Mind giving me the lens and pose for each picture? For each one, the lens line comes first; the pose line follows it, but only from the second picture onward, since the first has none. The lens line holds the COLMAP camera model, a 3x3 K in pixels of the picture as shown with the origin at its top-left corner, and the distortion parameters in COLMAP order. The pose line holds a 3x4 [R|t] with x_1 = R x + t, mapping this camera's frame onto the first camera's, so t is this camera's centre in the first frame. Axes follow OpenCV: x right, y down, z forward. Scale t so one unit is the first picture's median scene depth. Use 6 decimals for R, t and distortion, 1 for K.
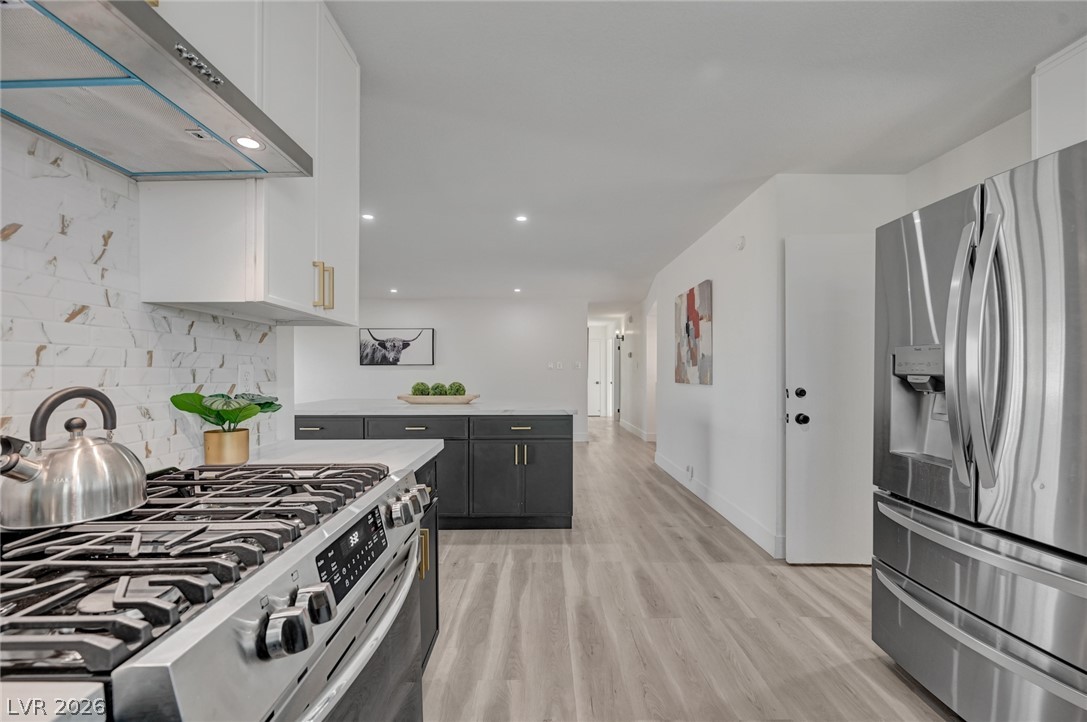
lens RADIAL K [[427.3, 0, 544.8], [0, 427.3, 359.6], [0, 0, 1]] dist [0.006438, 0.000334]
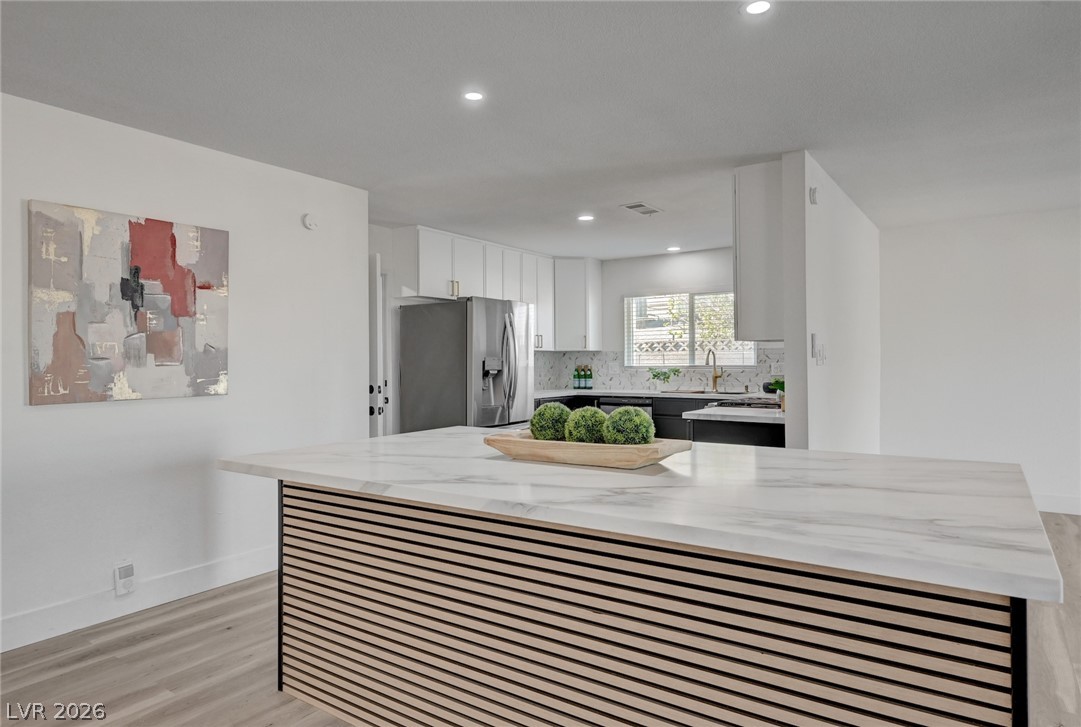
lens RADIAL K [[647.8, 0, 526.5], [0, 647.8, 355.0], [0, 0, 1]] dist [0.001116, 0.000377]
pose [[-0.810722, 0.011095, 0.585326, -0.293706], [-0.007142, 0.999559, -0.028840, 0.012934], [-0.585387, -0.027561, -0.810285, 0.801122]]
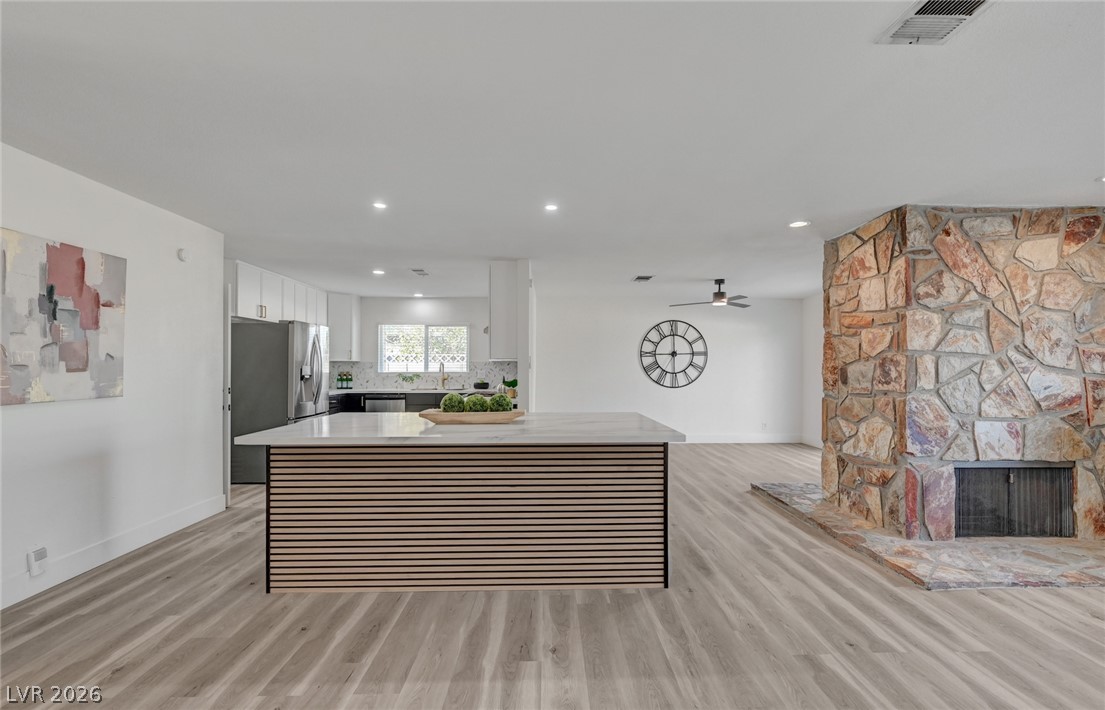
lens RADIAL K [[481.8, 0, 557.1], [0, 481.8, 363.9], [0, 0, 1]] dist [-0.005405, 0.000070]
pose [[-0.999841, -0.001938, -0.017722, -0.201228], [-0.001386, 0.999515, -0.031107, 0.014218], [0.017774, -0.031077, -0.999359, 0.982940]]
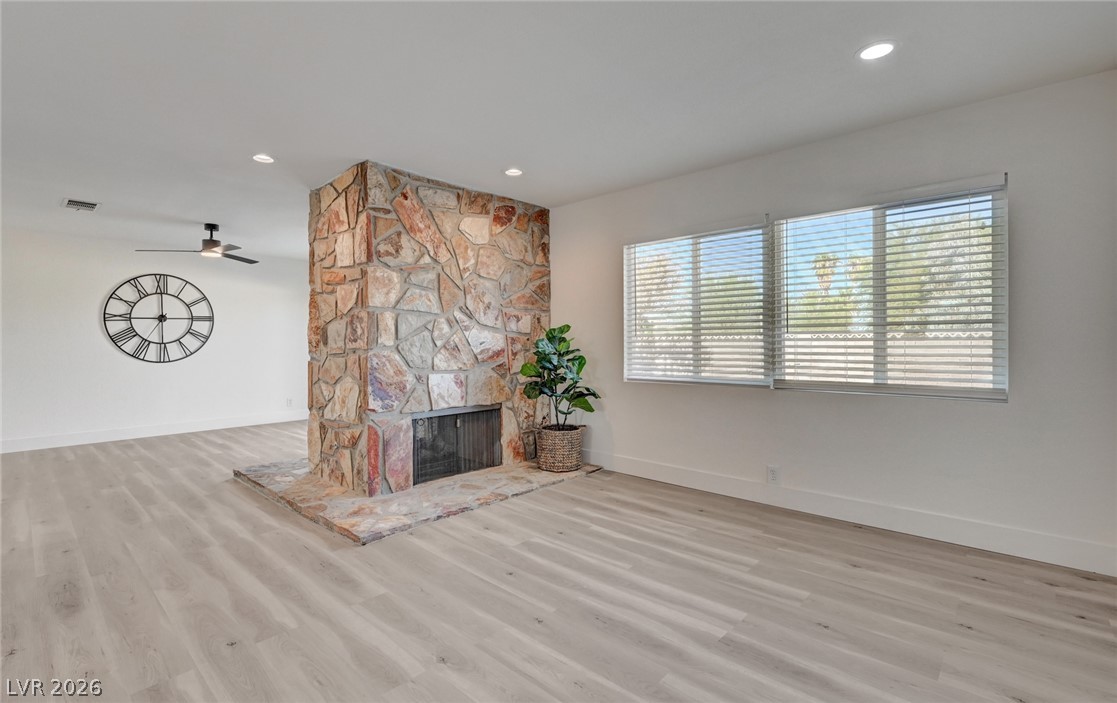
lens RADIAL K [[505.5, 0, 551.2], [0, 505.5, 339.5], [0, 0, 1]] dist [-0.002218, -0.000304]
pose [[-0.686761, 0.000672, -0.726883, -0.318410], [0.027250, 0.999320, -0.024822, 0.035097], [0.726372, -0.036855, -0.686313, 0.984580]]
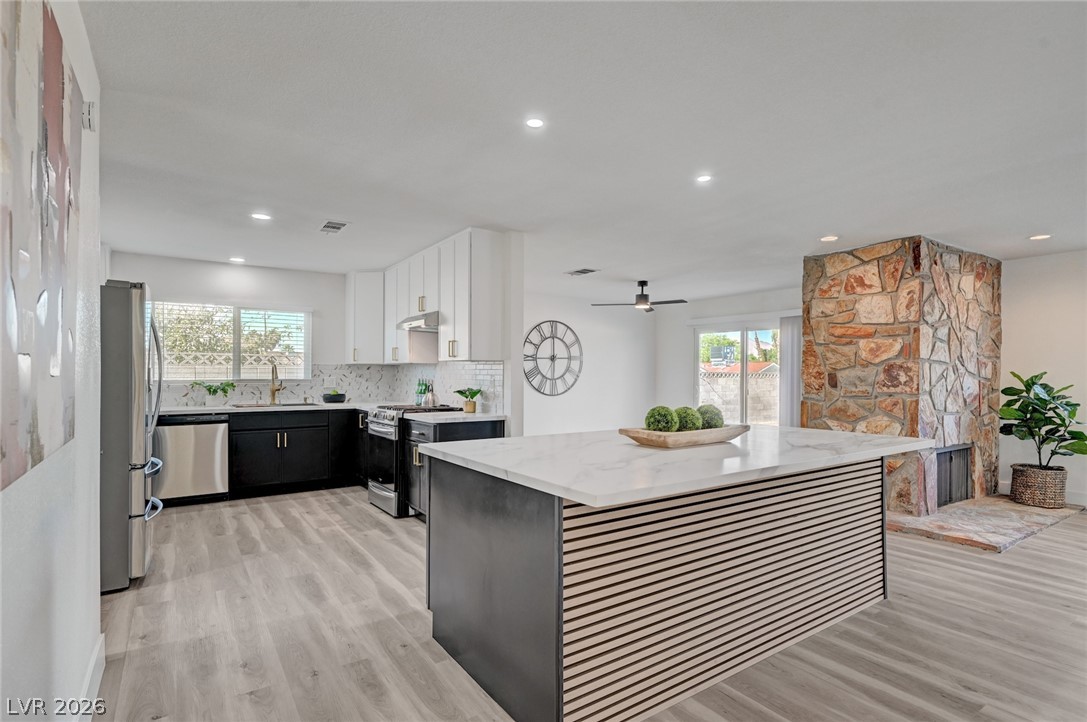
lens RADIAL K [[541.5, 0, 544.1], [0, 541.5, 377.4], [0, 0, 1]] dist [0.003591, 0.000348]
pose [[-0.828097, 0.000399, -0.560584, 0.168246], [0.010440, 0.999837, -0.014711, 0.012582], [0.560487, -0.018034, -0.827967, 0.794477]]
